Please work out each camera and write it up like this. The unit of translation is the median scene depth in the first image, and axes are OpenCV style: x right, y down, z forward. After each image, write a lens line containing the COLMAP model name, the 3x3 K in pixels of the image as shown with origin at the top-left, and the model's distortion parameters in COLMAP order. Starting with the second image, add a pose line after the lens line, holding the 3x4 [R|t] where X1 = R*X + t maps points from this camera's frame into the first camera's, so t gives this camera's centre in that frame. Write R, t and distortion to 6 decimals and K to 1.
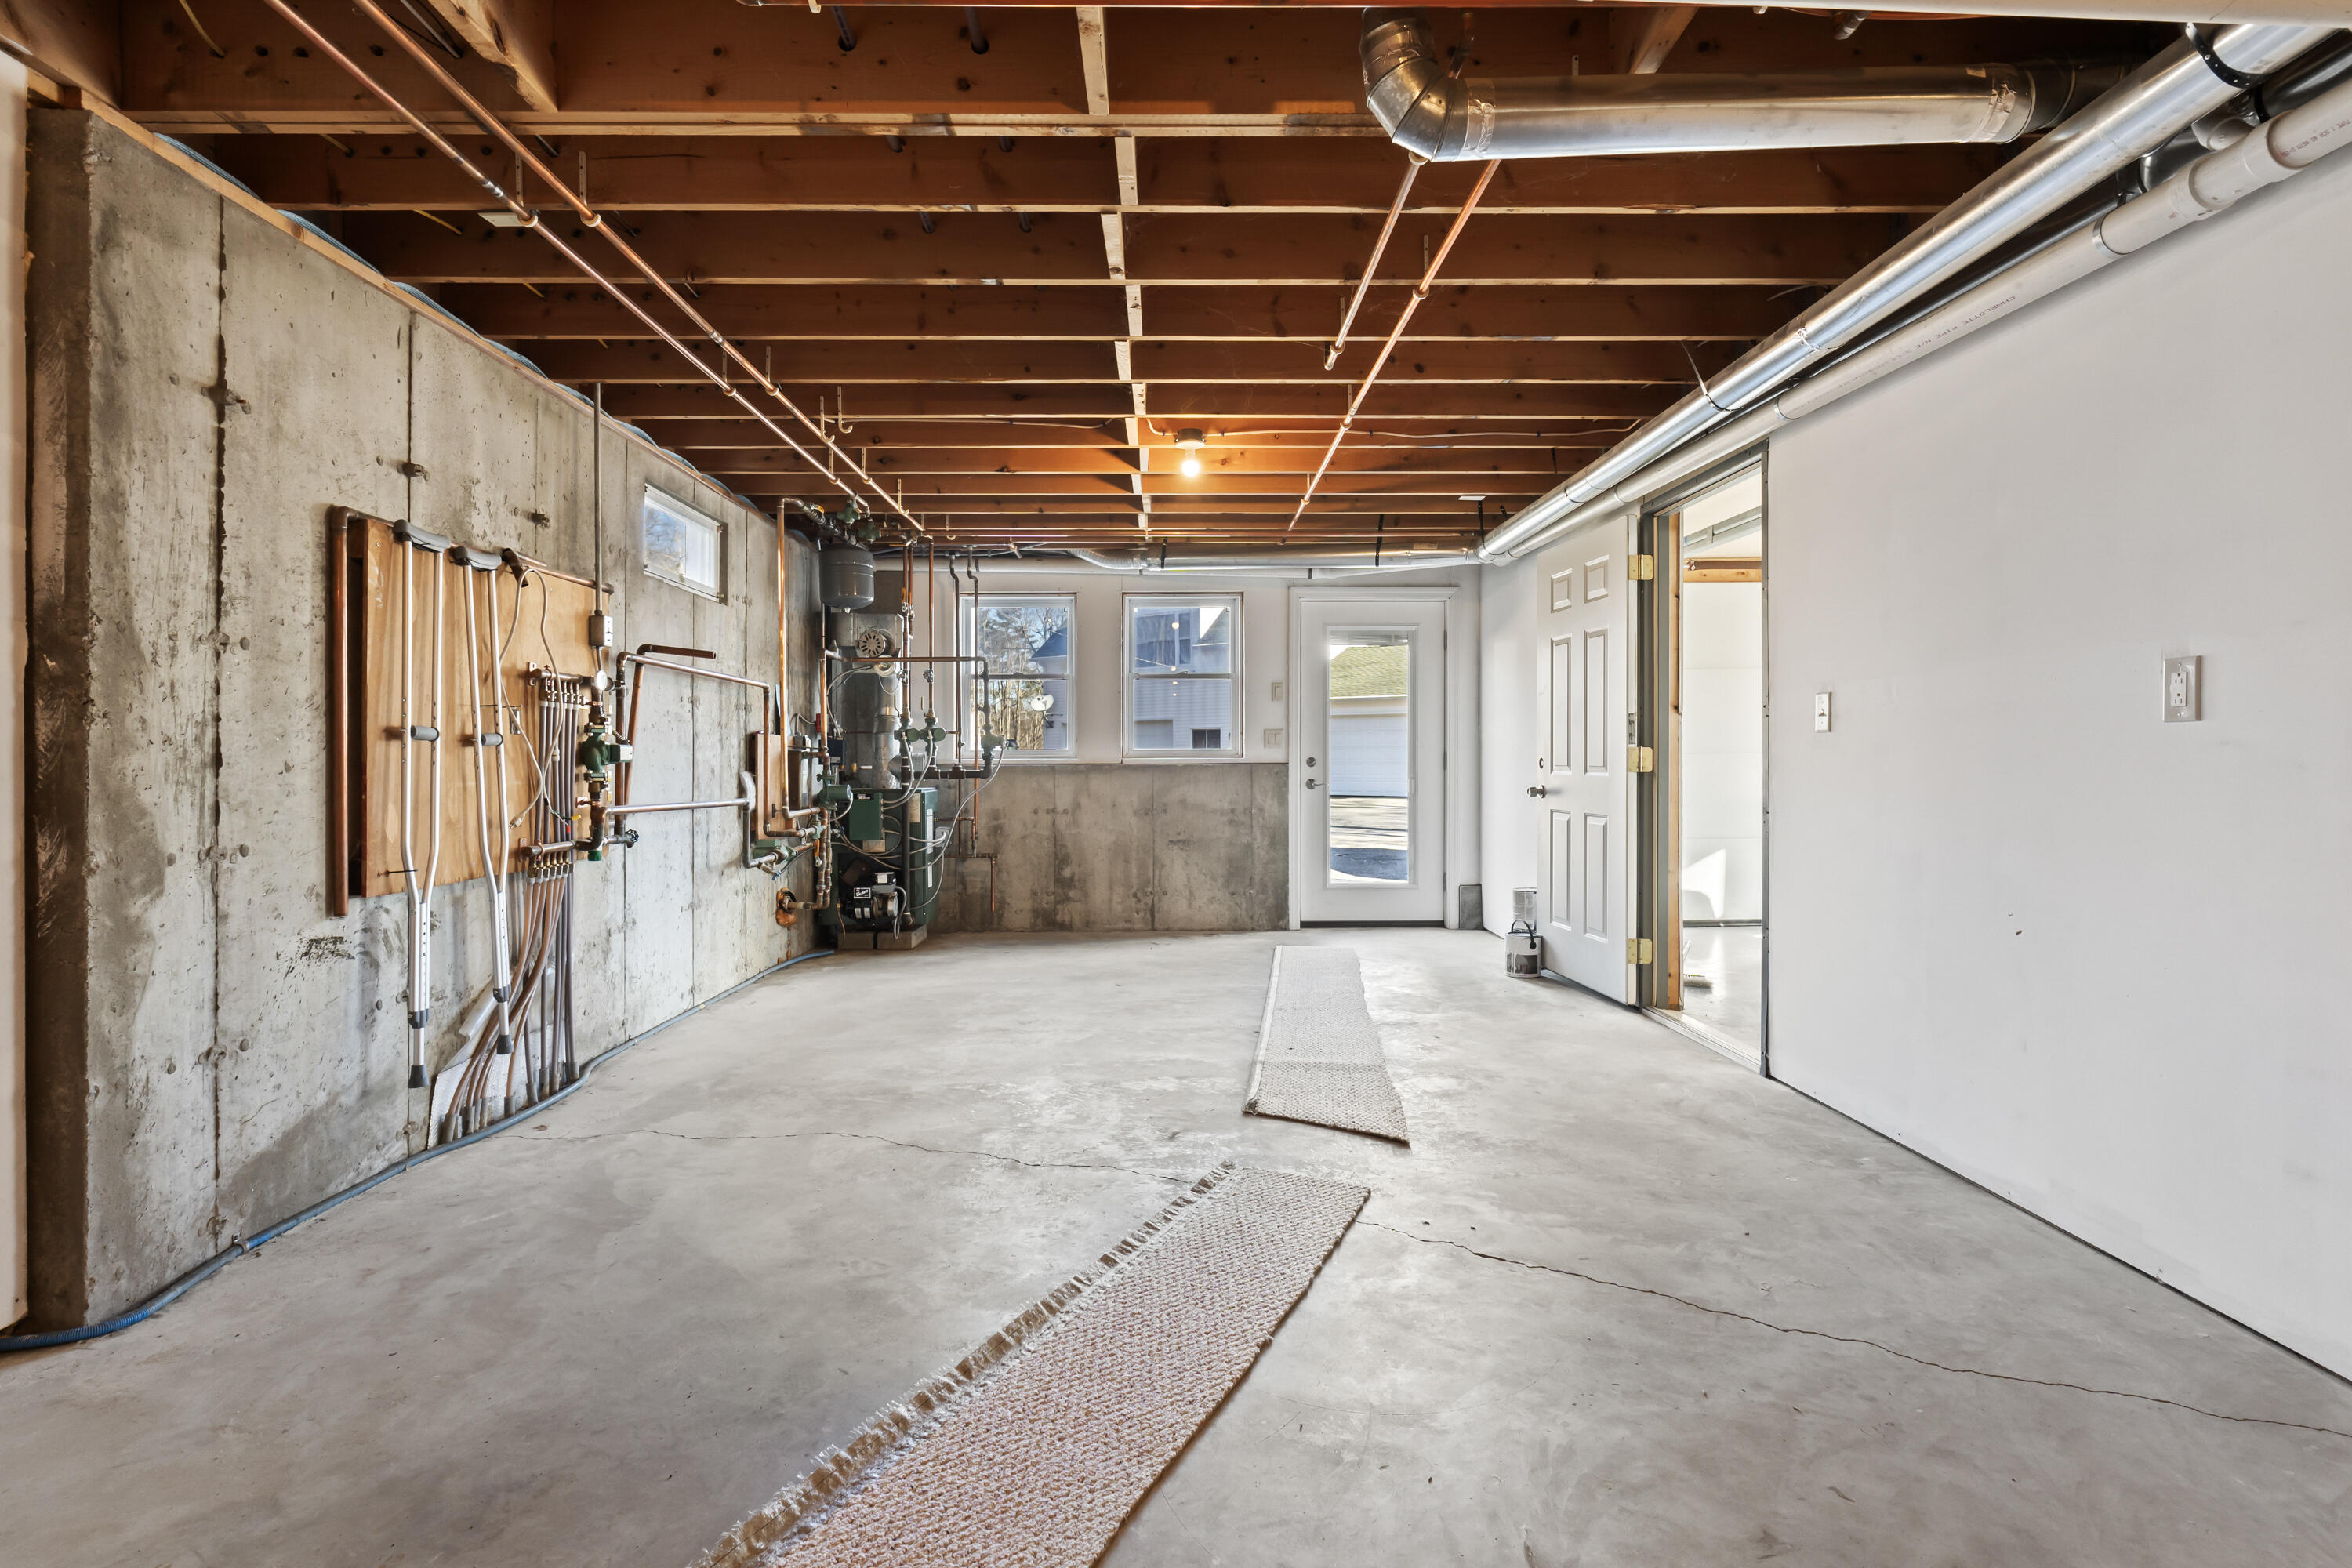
lens RADIAL K [[1140.5, 0, 1175.0], [0, 1140.5, 779.4], [0, 0, 1]] dist [0.002167, 0.000283]
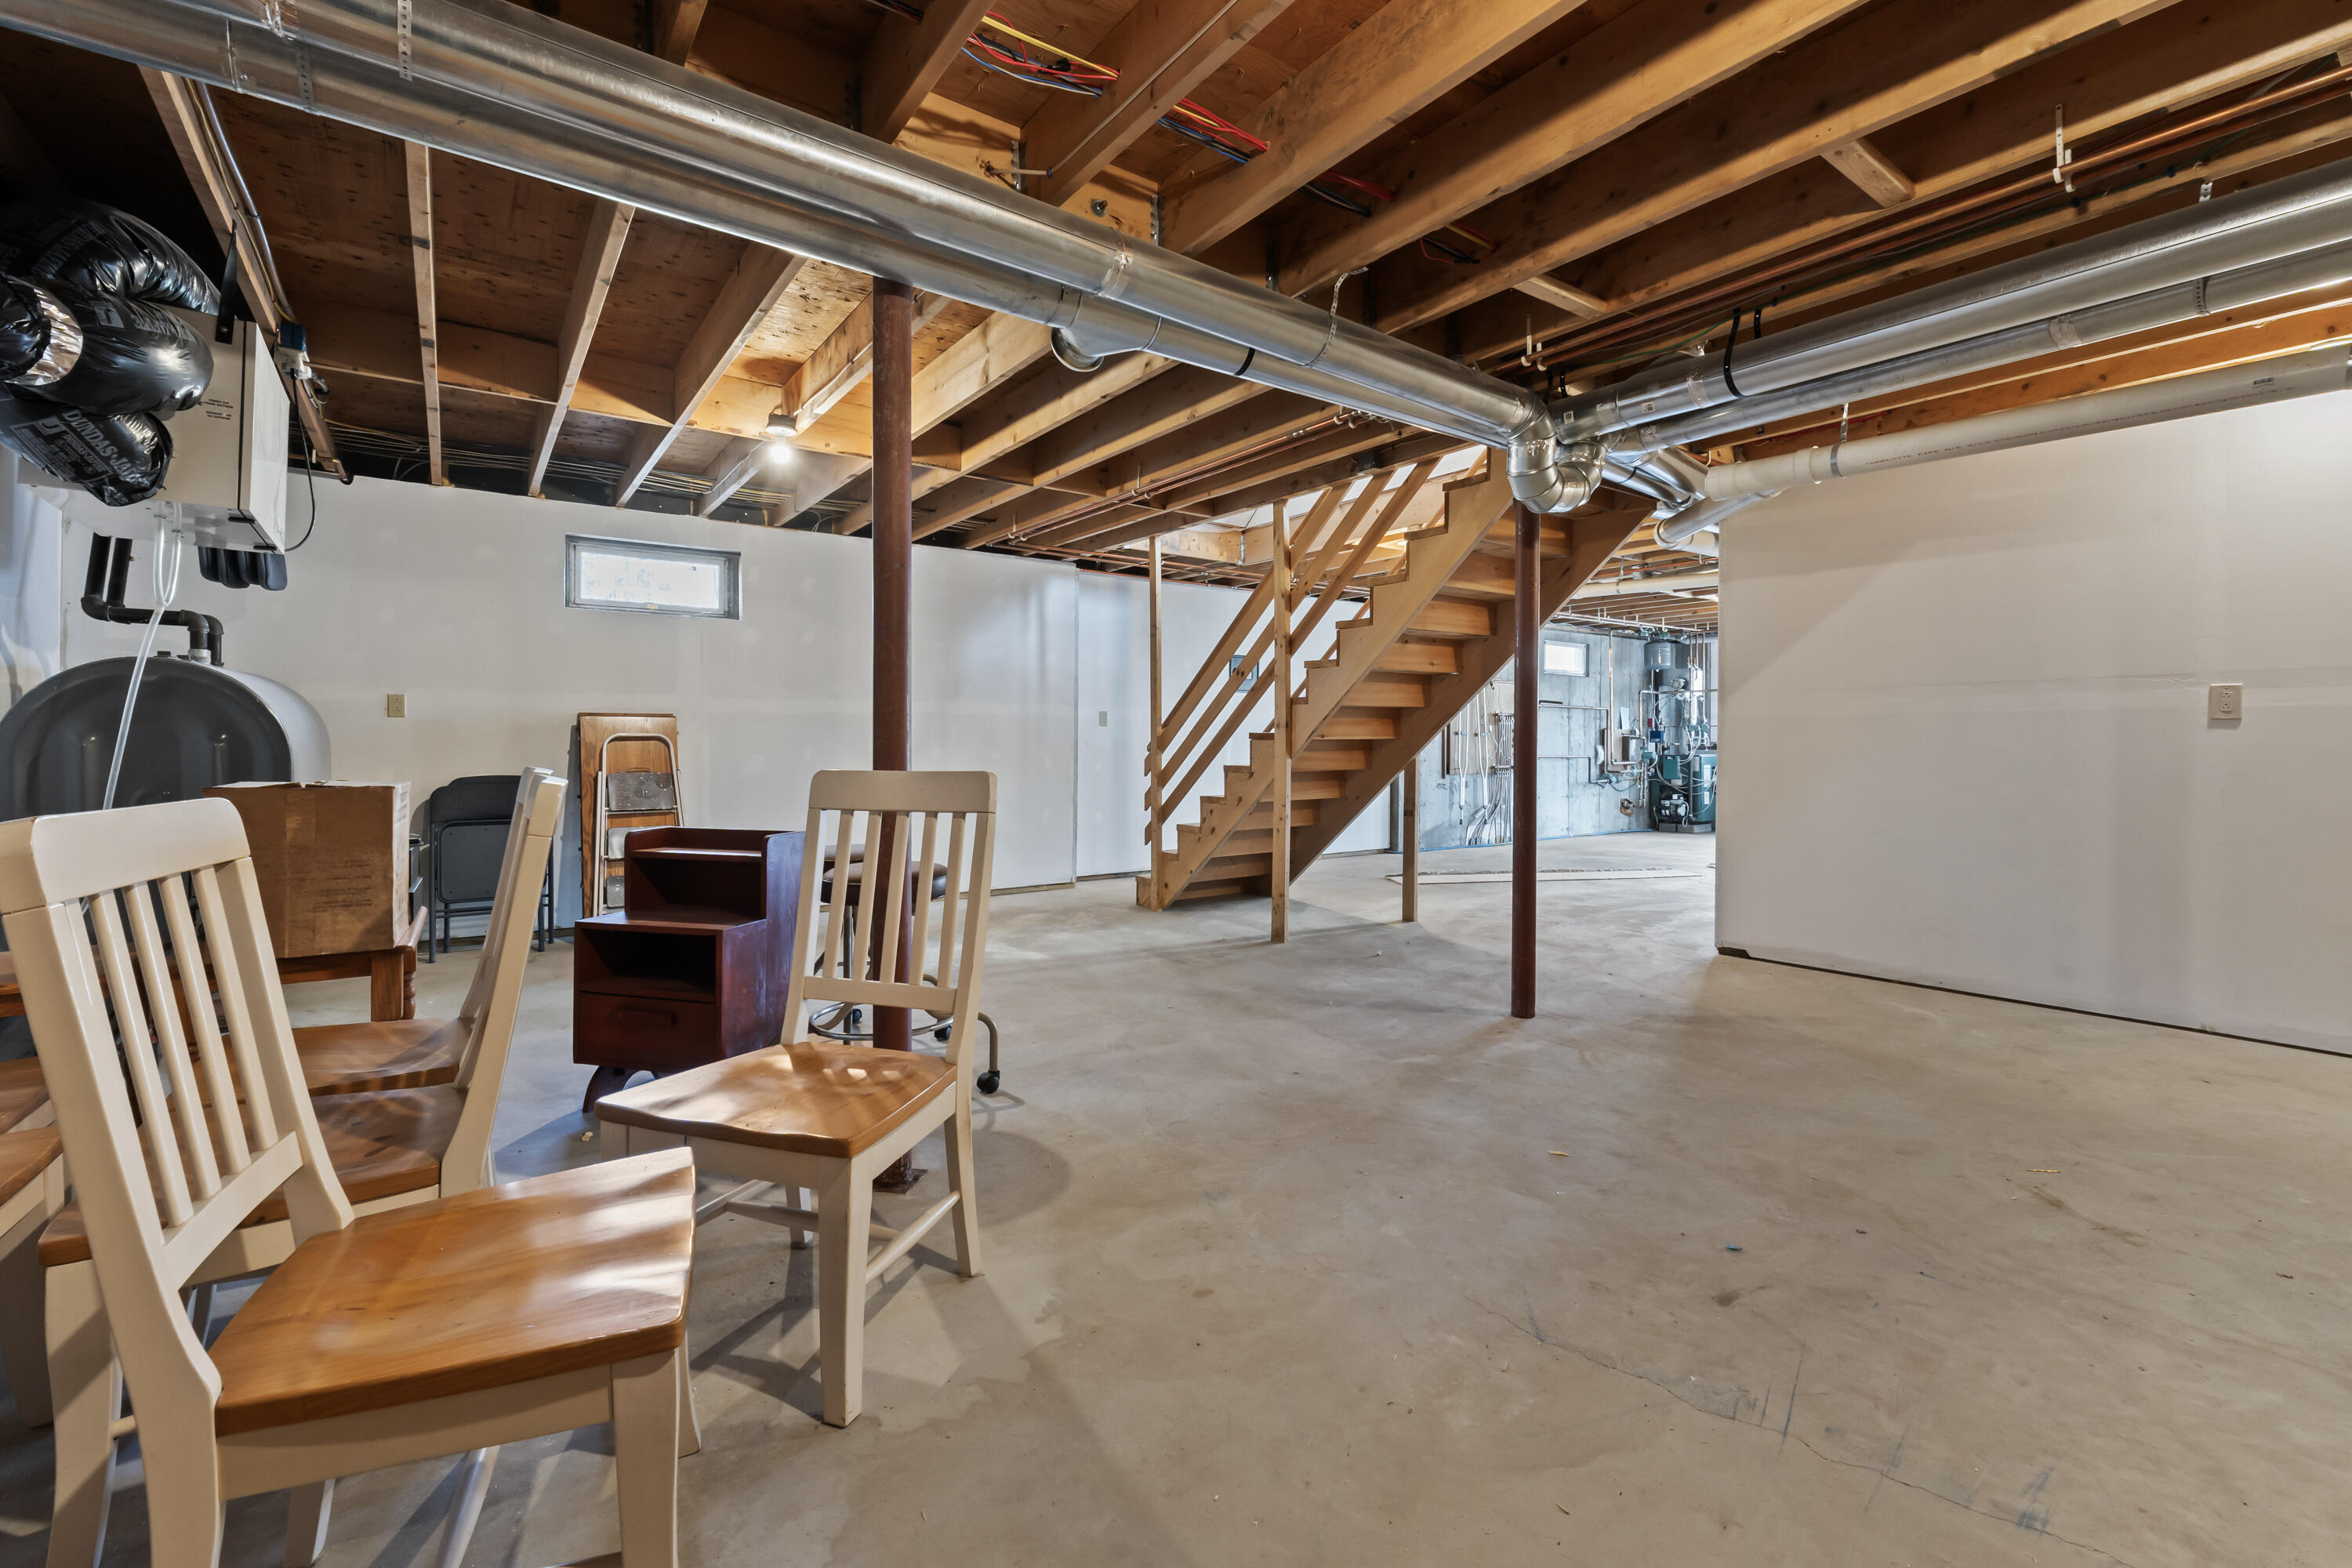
lens RADIAL K [[1001.4, 0, 1178.0], [0, 1001.4, 762.8], [0, 0, 1]] dist [0.014020, 0.000233]
pose [[0.578875, 0.021546, -0.815132, 0.847710], [-0.012153, 0.999768, 0.017796, 0.003228], [0.815326, -0.000395, 0.579002, -0.961437]]
